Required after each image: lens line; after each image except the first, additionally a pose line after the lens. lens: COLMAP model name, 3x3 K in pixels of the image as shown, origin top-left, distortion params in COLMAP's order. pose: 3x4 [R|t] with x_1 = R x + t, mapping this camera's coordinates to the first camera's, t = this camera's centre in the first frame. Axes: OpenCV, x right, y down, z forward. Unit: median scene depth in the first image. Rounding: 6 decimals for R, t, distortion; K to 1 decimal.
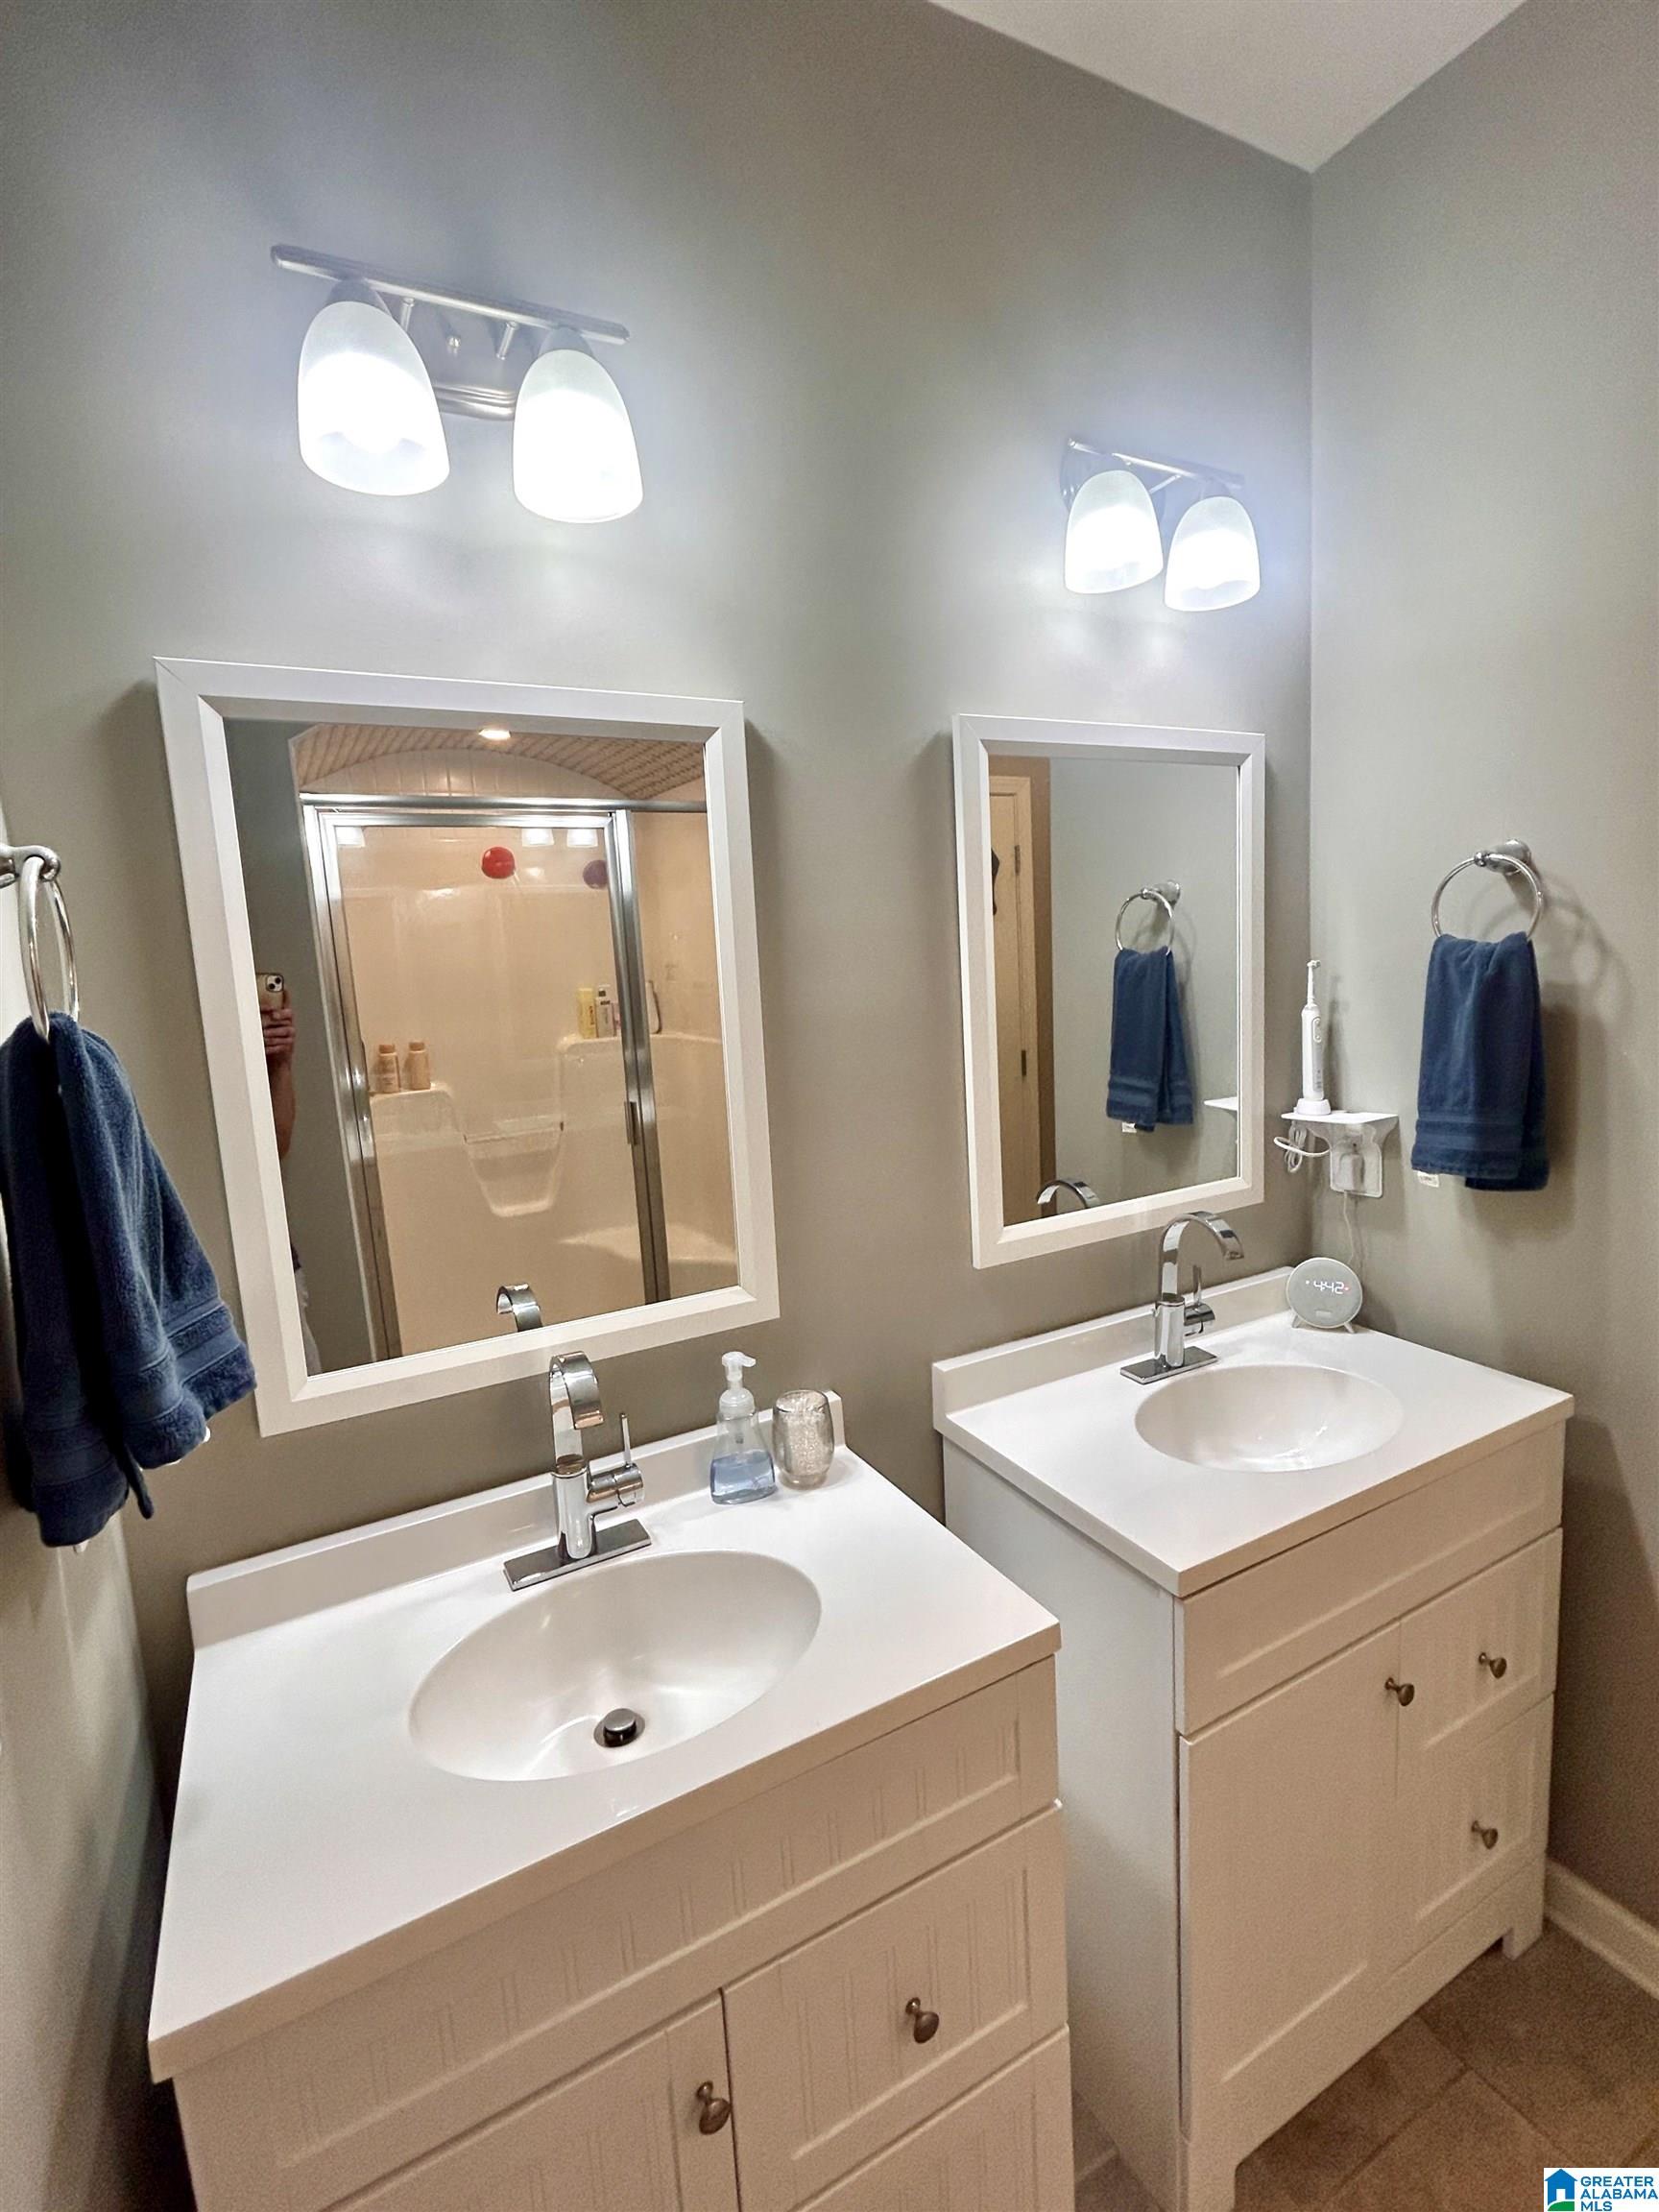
lens RADIAL K [[1024.7, 0, 823.0], [0, 1024.7, 1088.8], [0, 0, 1]] dist [-0.003880, 0.002565]
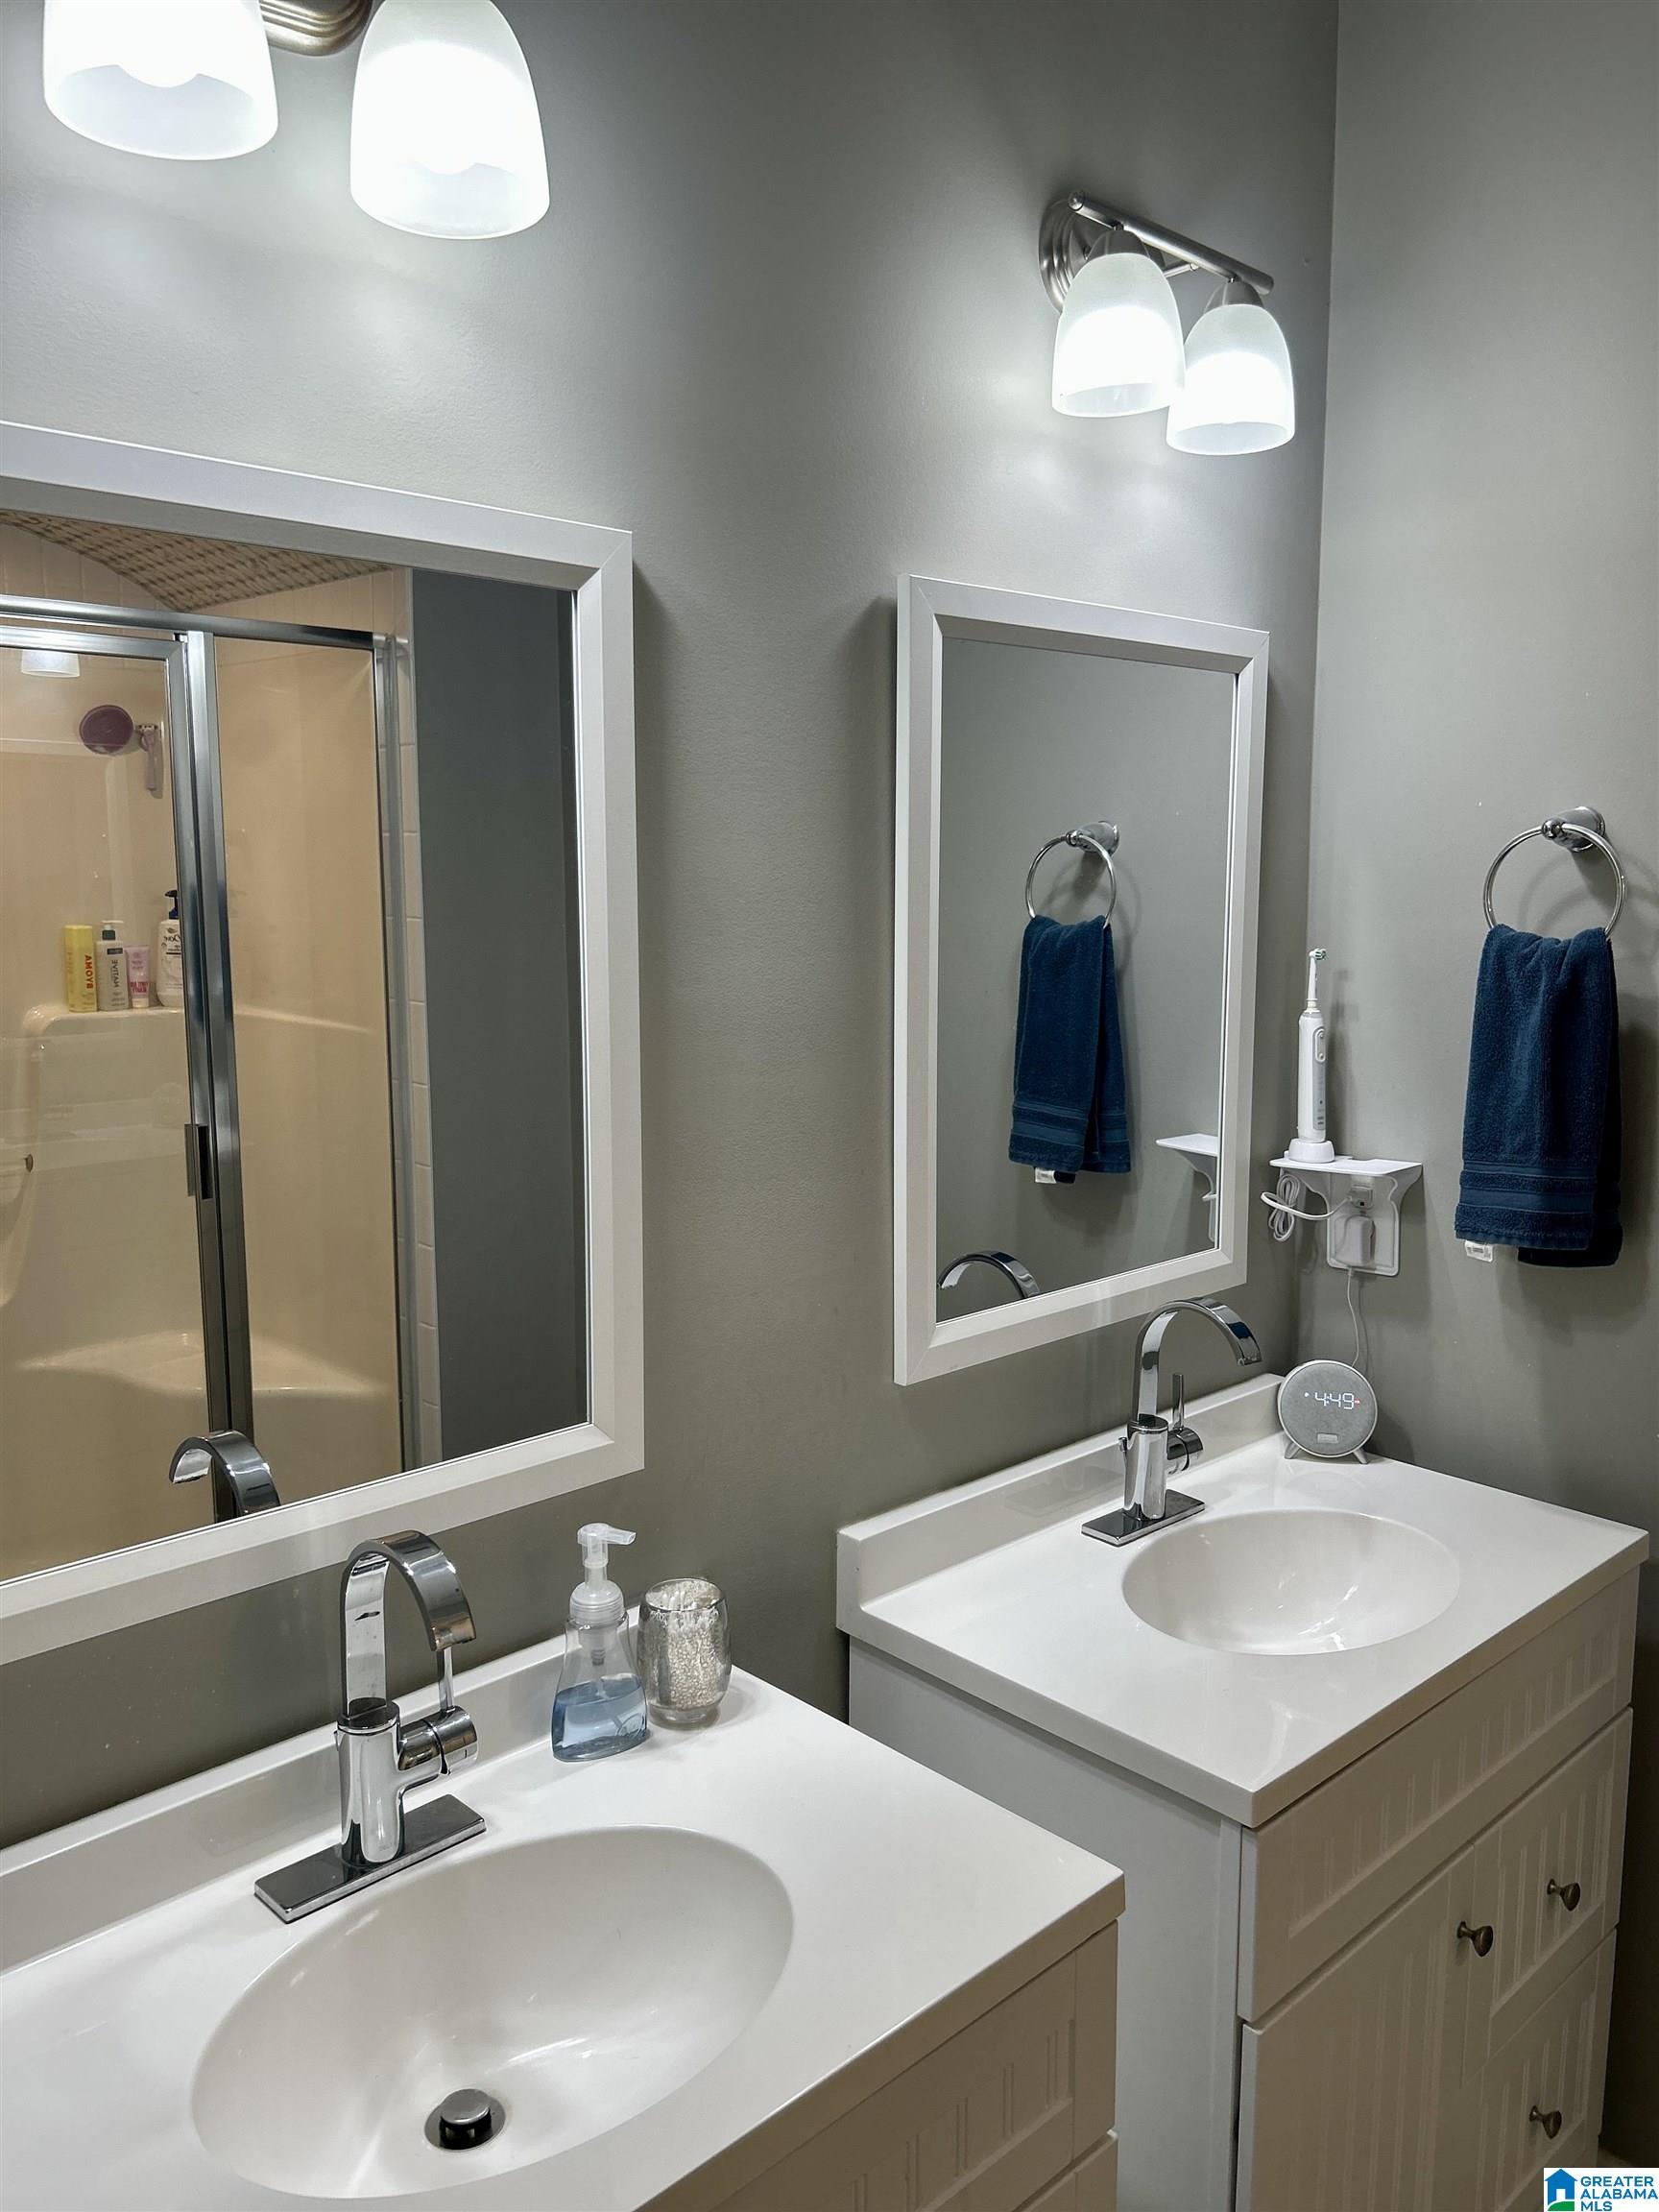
lens RADIAL K [[1663.4, 0, 826.1], [0, 1663.4, 1085.2], [0, 0, 1]] dist [0.043124, -0.054711]
pose [[0.964956, 0.020494, 0.261610, -0.193829], [-0.017773, 0.999761, -0.012763, -0.008751], [-0.261809, 0.007666, 0.965089, -0.055156]]
